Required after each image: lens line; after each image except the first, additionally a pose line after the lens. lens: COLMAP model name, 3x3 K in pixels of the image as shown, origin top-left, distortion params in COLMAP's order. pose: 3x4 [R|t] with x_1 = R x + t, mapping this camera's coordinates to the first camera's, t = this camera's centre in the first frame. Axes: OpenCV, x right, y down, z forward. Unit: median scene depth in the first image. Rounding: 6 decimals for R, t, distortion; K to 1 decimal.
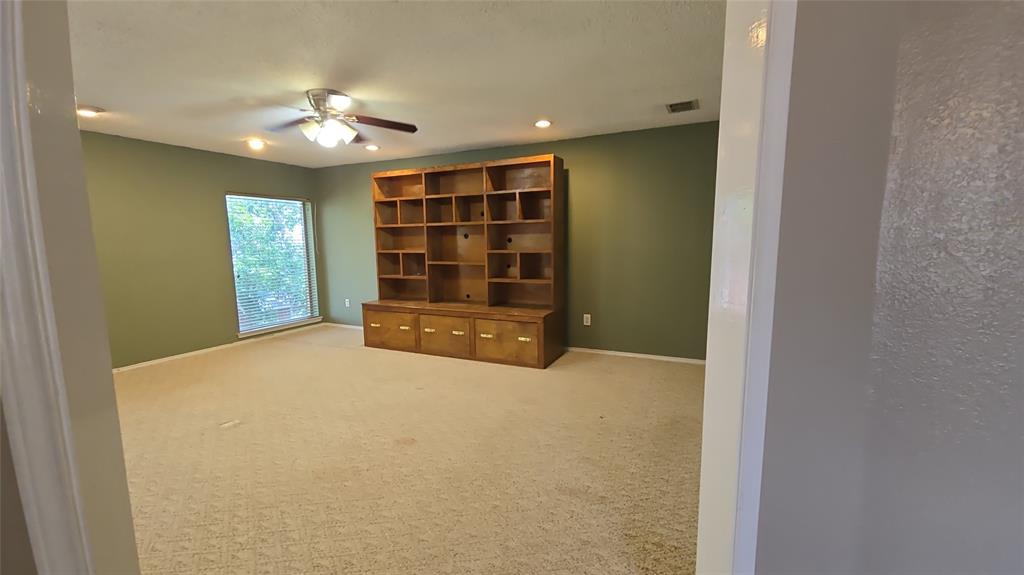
lens RADIAL K [[420.5, 0, 518.1], [0, 420.5, 290.2], [0, 0, 1]] dist [0.005757, -0.001797]
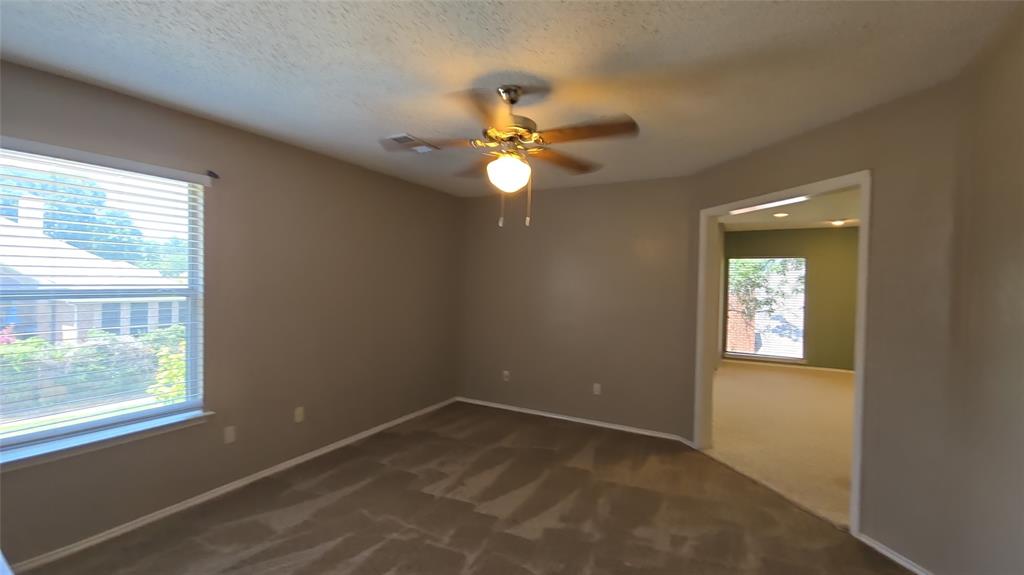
lens RADIAL K [[420.5, 0, 518.7], [0, 420.5, 292.6], [0, 0, 1]] dist [0.005757, -0.001797]
pose [[-0.054068, 0.038149, -0.997808, 0.620606], [-0.134747, 0.989851, 0.045146, -0.009467], [0.989404, 0.136892, -0.048379, -0.170665]]
